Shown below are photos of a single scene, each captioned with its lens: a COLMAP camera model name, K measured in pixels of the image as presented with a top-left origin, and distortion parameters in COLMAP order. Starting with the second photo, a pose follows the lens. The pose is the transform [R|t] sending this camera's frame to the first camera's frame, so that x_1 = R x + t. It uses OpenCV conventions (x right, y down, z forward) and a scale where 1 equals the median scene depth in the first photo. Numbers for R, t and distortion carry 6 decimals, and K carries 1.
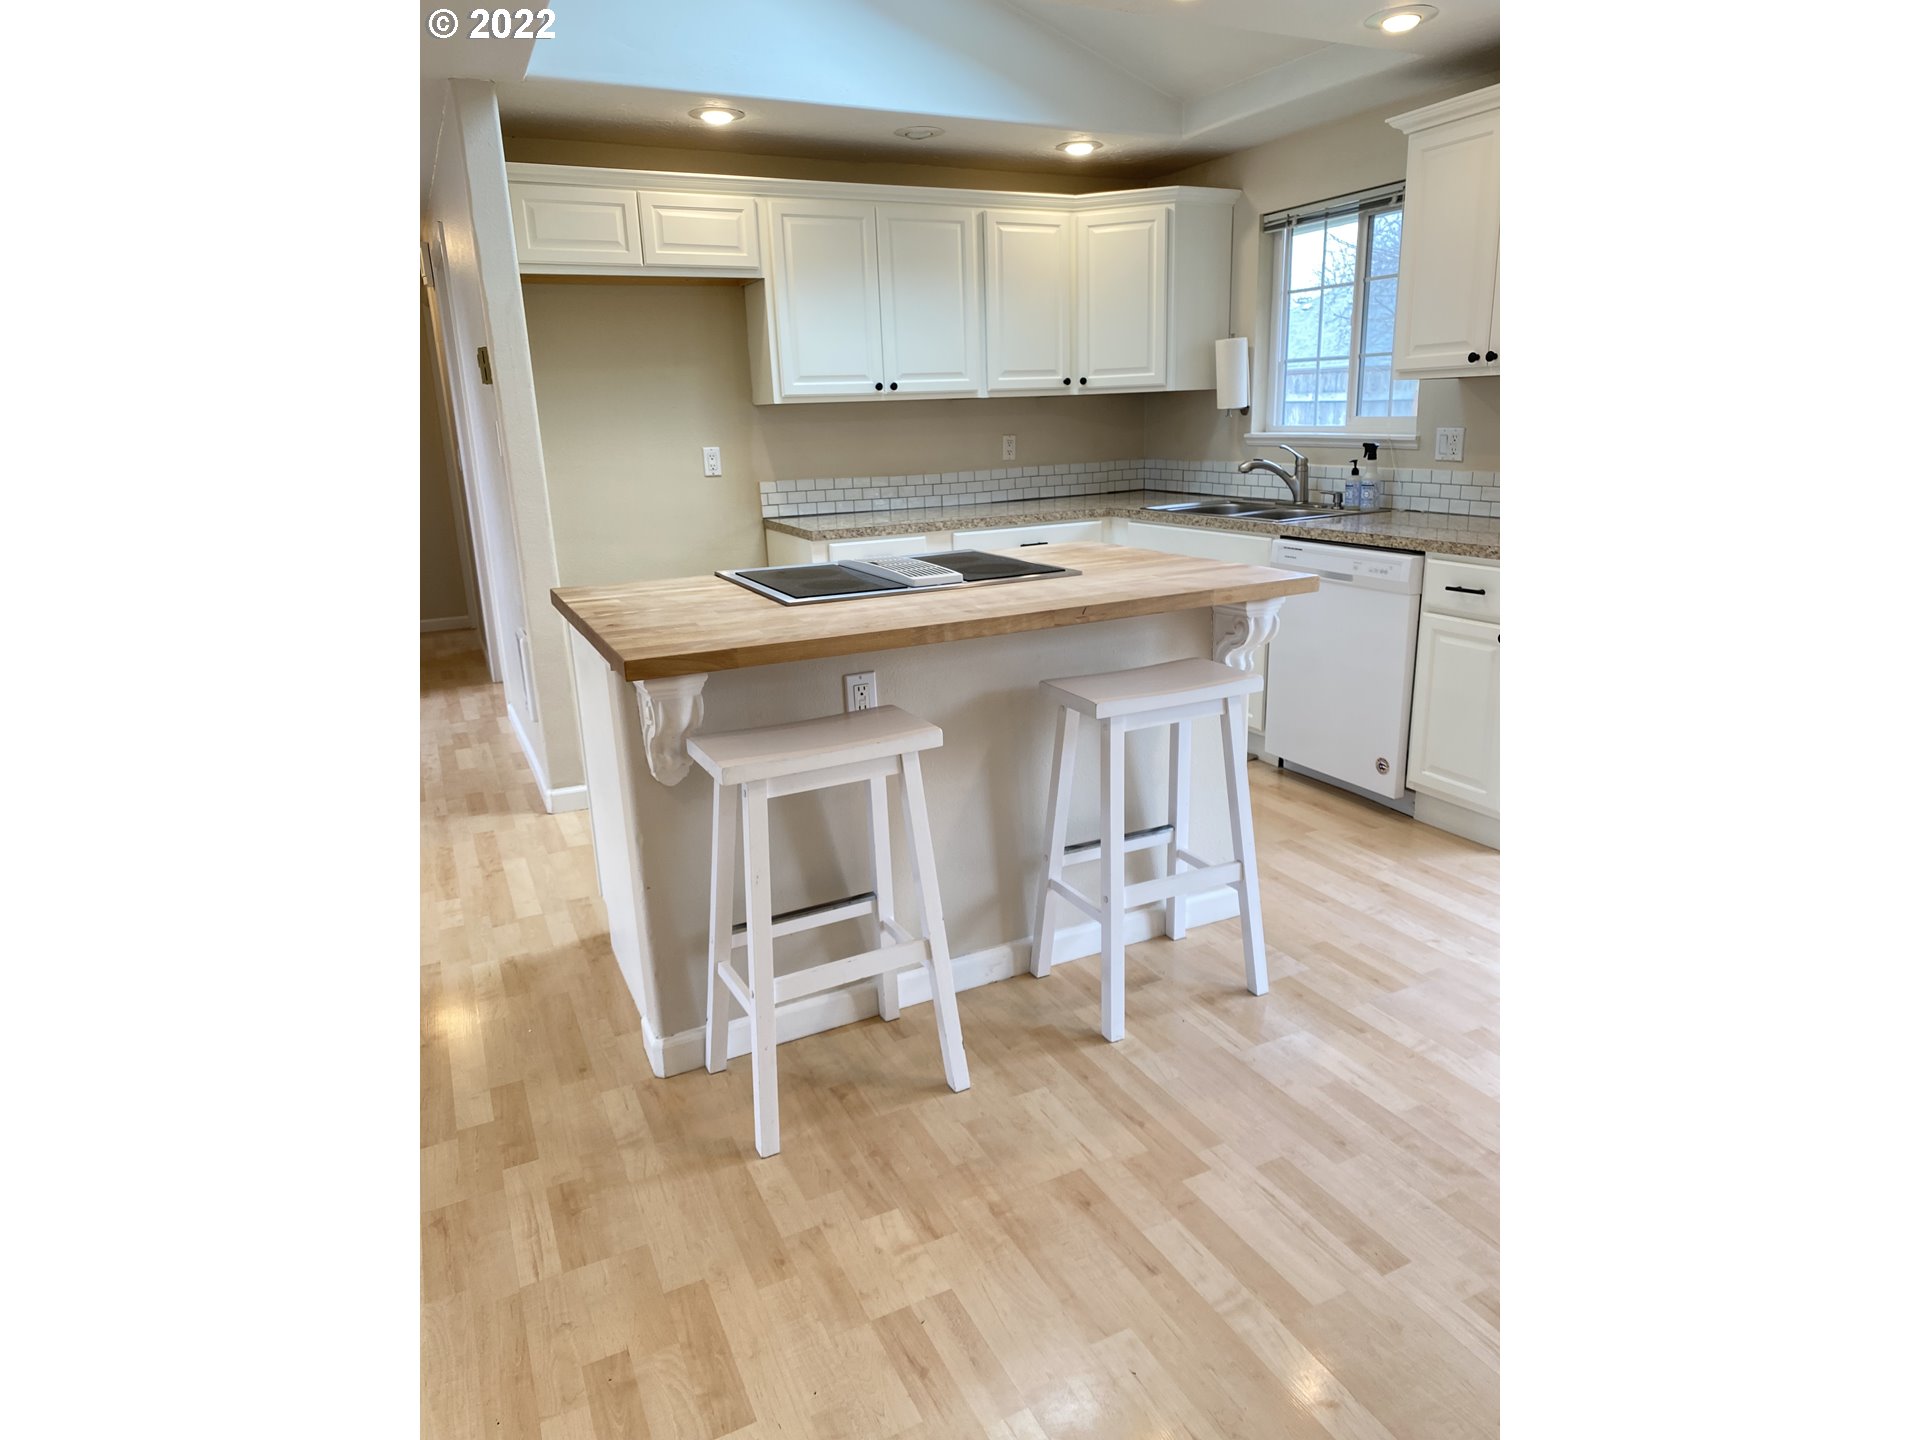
lens RADIAL K [[1101.1, 0, 943.0], [0, 1101.1, 720.4], [0, 0, 1]] dist [0.031498, -0.058624]
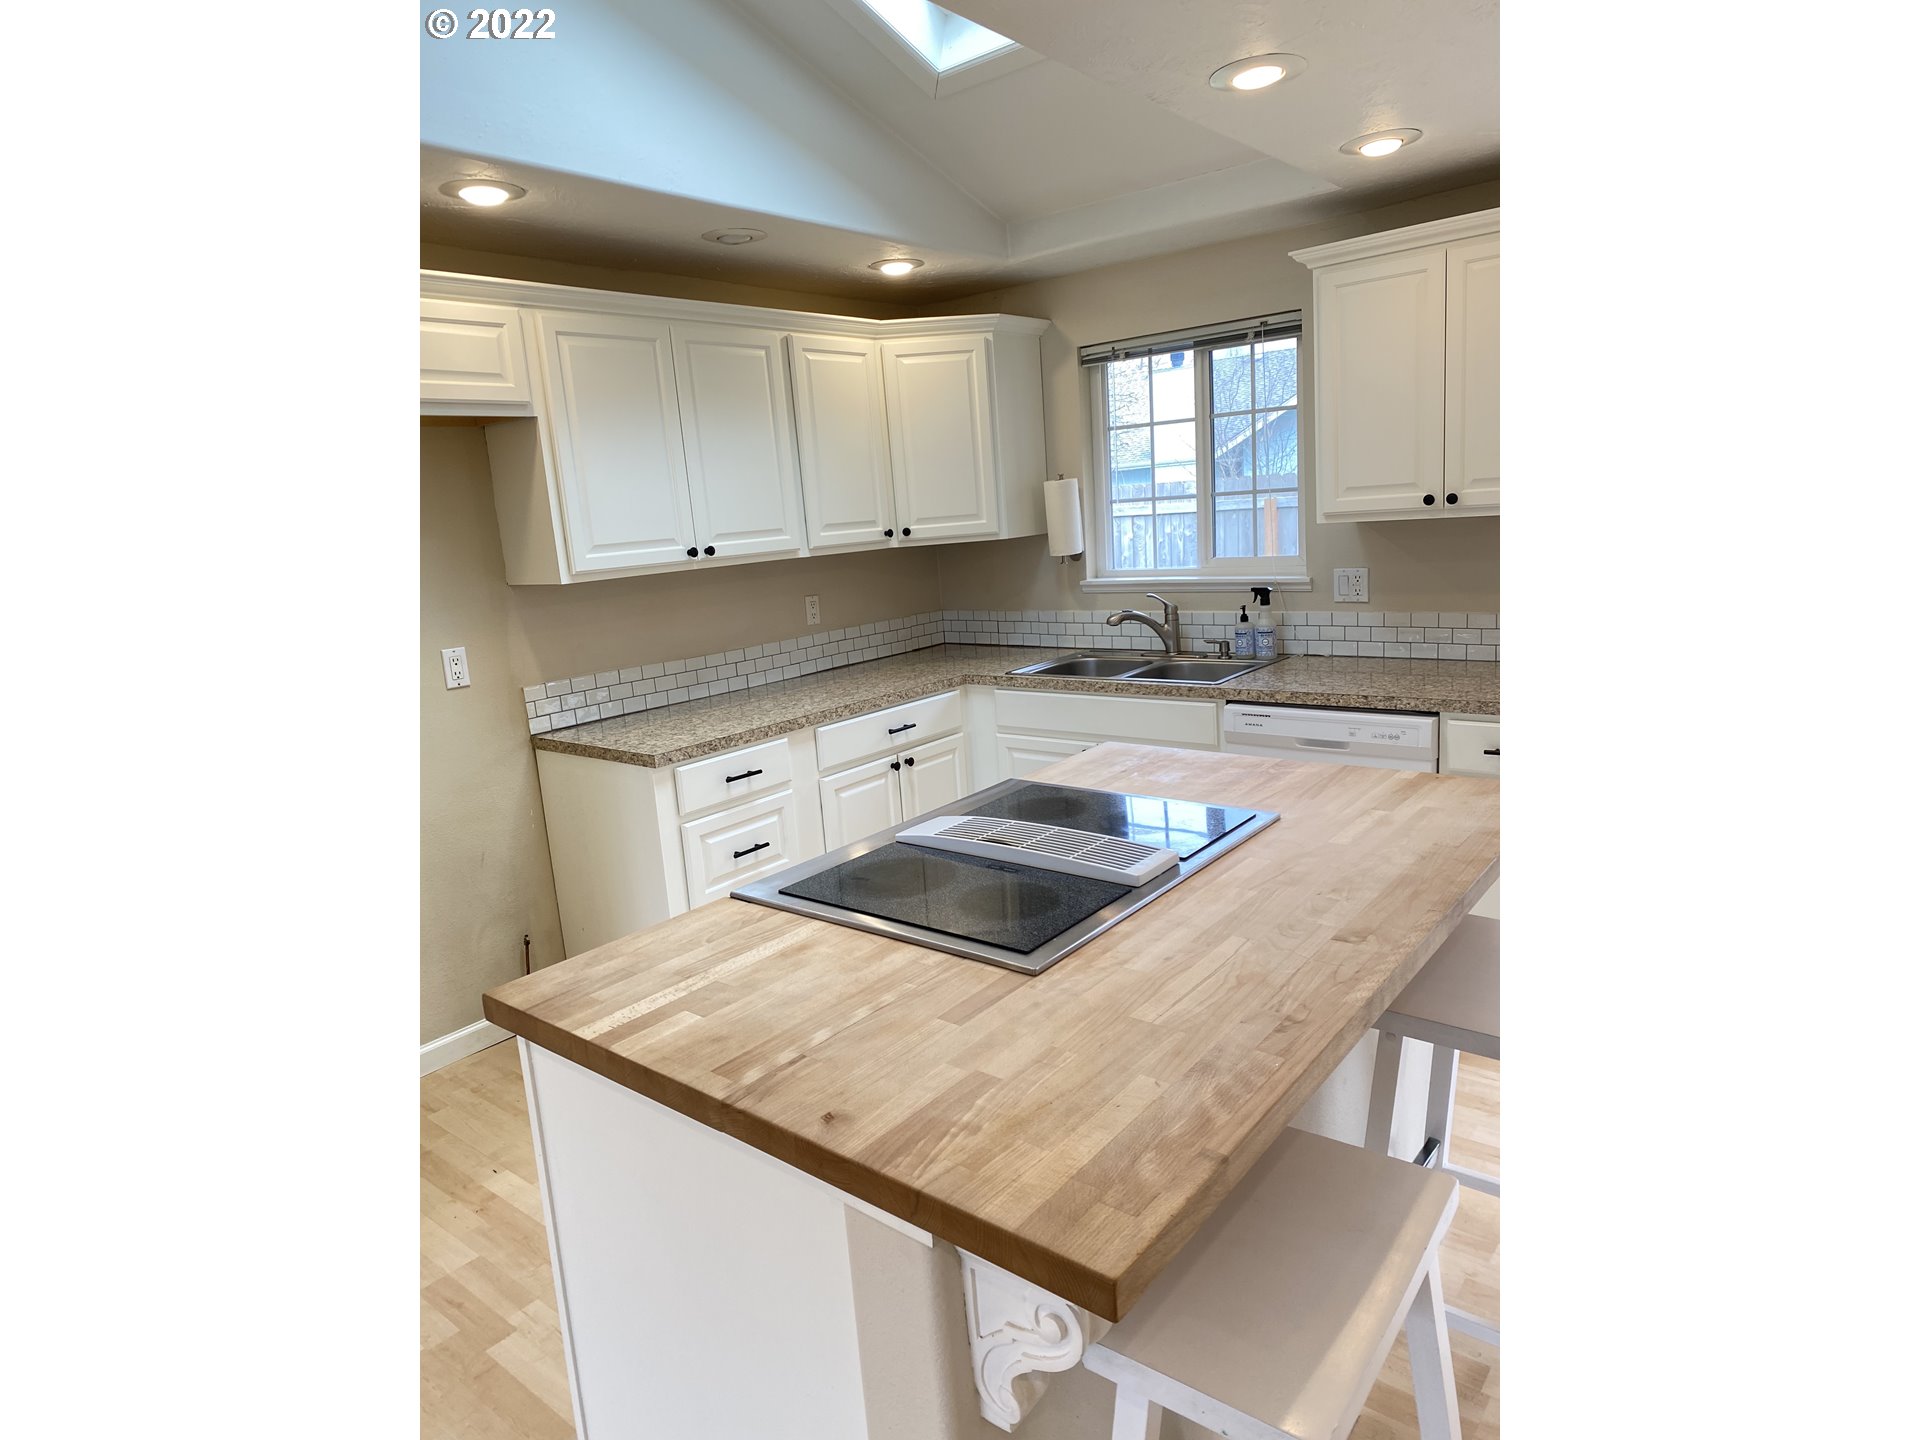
lens RADIAL K [[1100.1, 0, 954.7], [0, 1100.1, 711.1], [0, 0, 1]] dist [0.005356, -0.000251]
pose [[0.908075, -0.110545, 0.403955, -0.211944], [0.153133, 0.985387, -0.074579, -0.109289], [-0.389808, 0.129582, 0.911734, 0.249900]]
